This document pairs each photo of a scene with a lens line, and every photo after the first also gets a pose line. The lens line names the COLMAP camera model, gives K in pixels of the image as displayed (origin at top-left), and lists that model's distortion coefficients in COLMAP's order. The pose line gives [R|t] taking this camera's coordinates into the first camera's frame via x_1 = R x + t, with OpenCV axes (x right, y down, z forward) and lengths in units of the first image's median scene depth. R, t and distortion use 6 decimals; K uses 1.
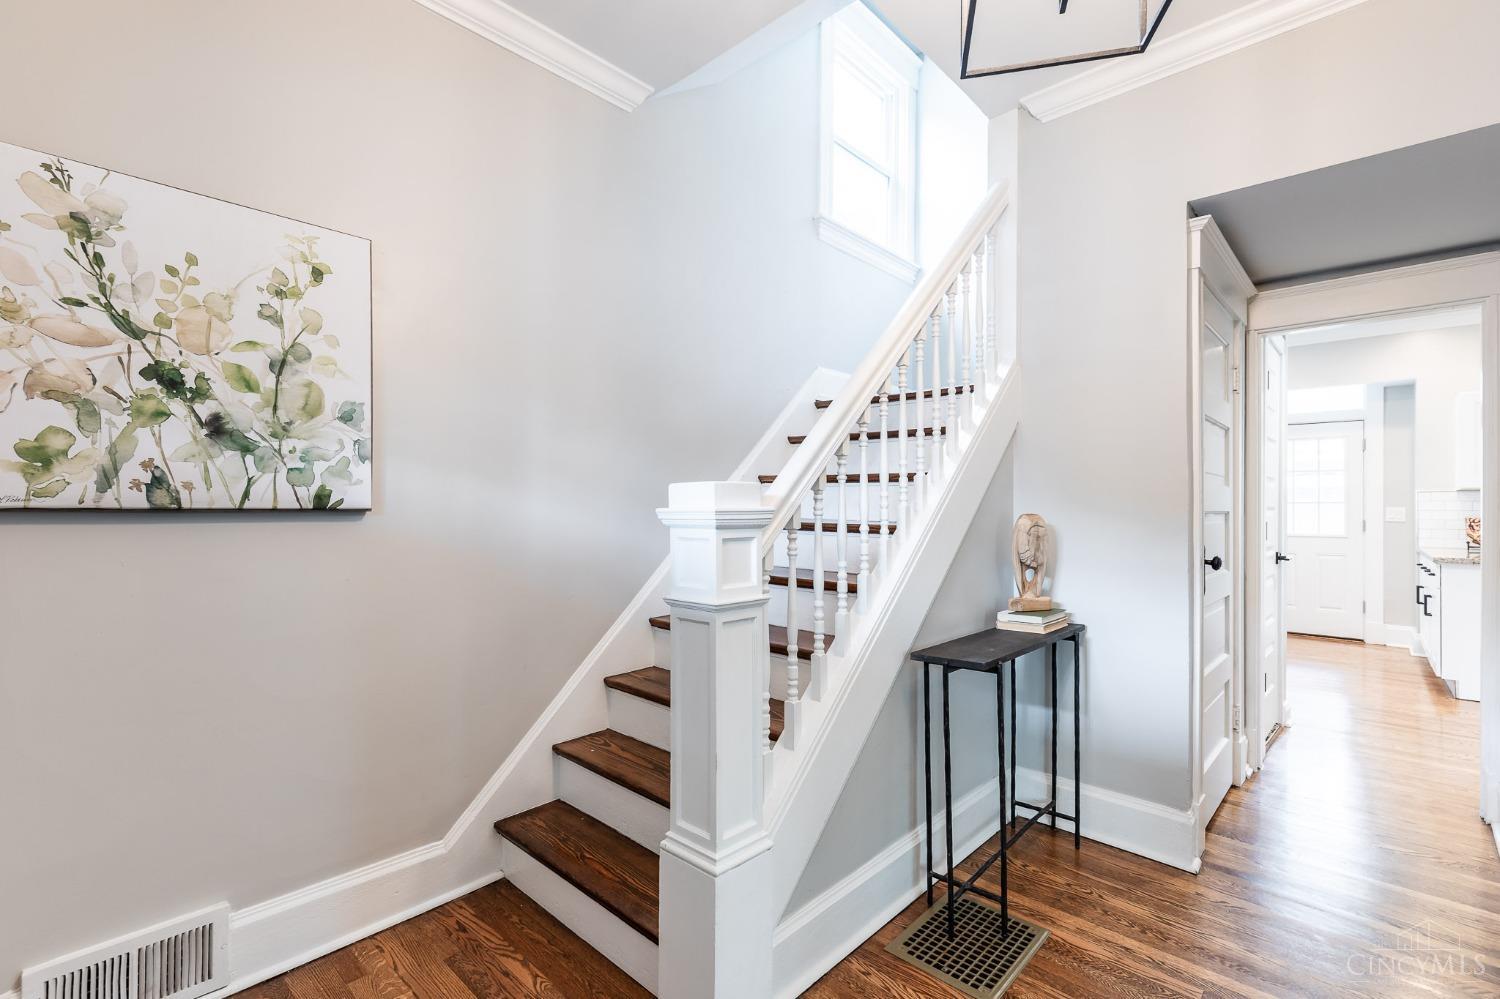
lens RADIAL K [[684.1, 0, 733.6], [0, 684.1, 500.4], [0, 0, 1]] dist [0.021108, -0.000284]
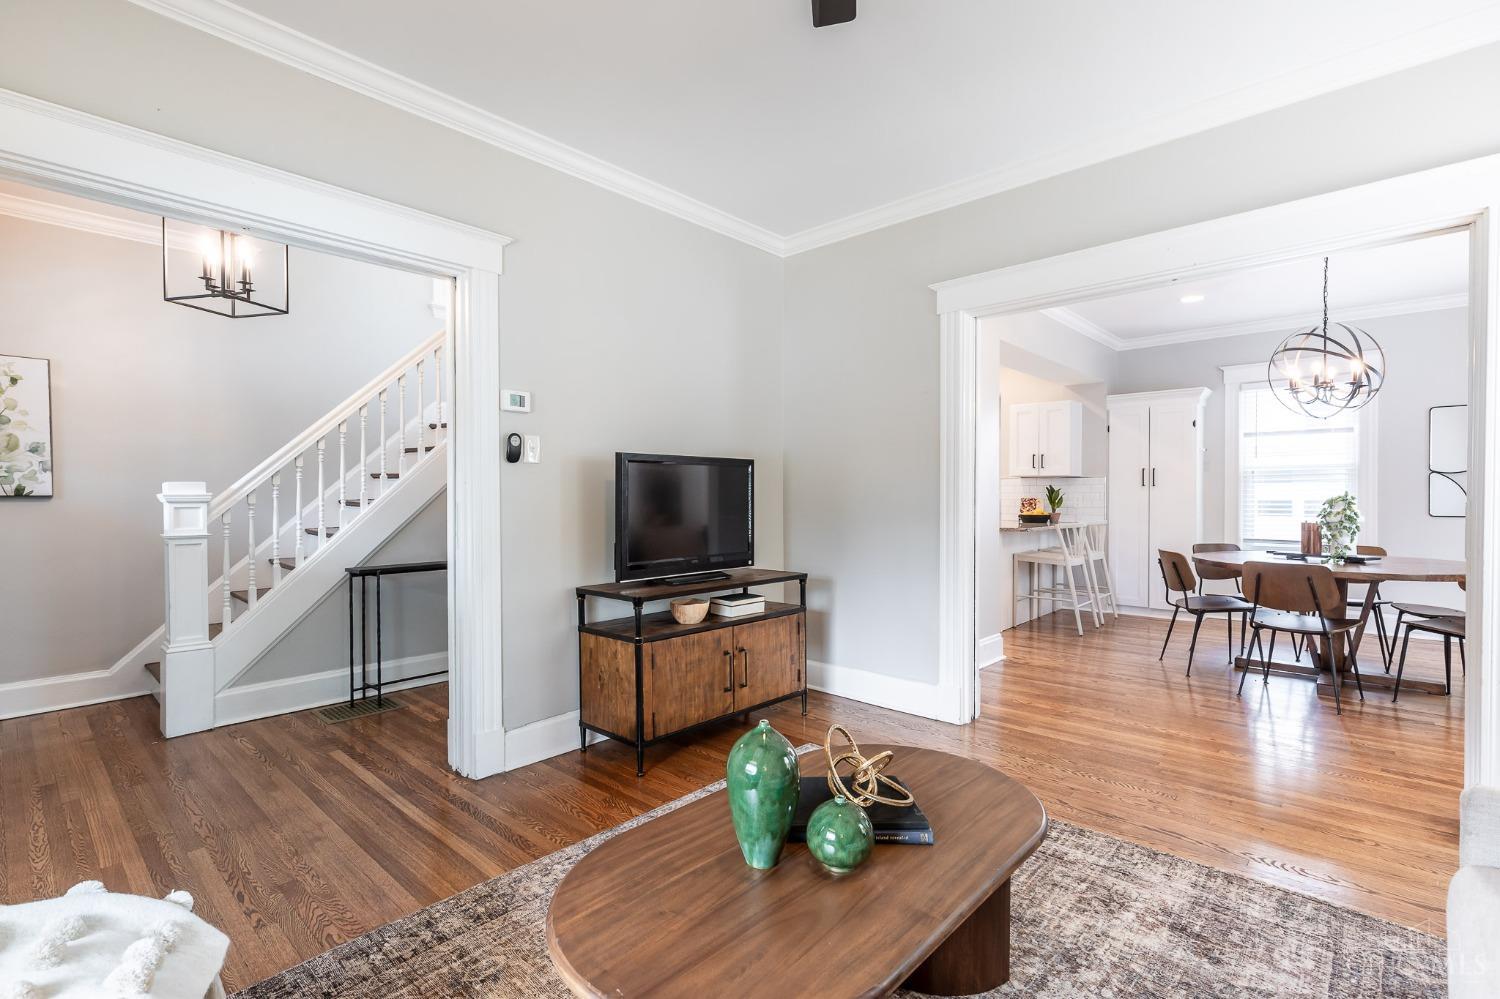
lens RADIAL K [[696.7, 0, 740.7], [0, 696.7, 506.0], [0, 0, 1]] dist [-0.001509, 0.000003]
pose [[0.999890, -0.006383, 0.013385, 1.578770], [0.006053, 0.999680, 0.024558, 0.005499], [-0.013537, -0.024474, 0.999609, -1.138016]]
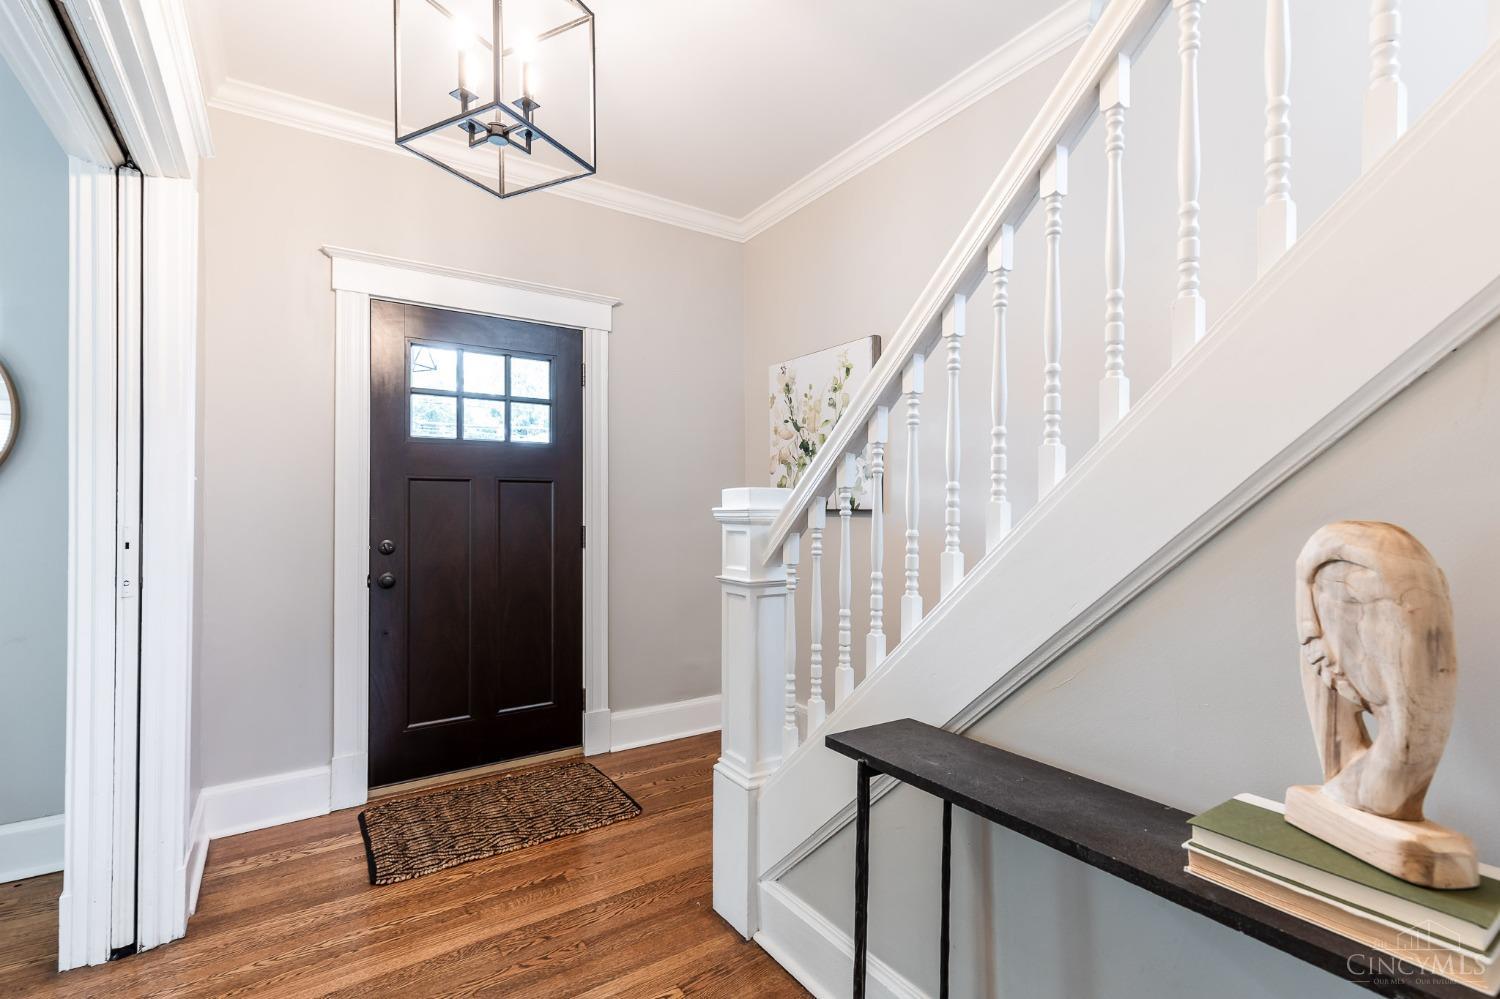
lens RADIAL K [[684.1, 0, 733.6], [0, 684.1, 500.4], [0, 0, 1]] dist [0.021108, -0.000284]
pose [[-0.229367, -0.015849, -0.973211, 1.138113], [0.008151, 0.999801, -0.018203, 0.018873], [0.973306, -0.012108, -0.229192, 1.155074]]
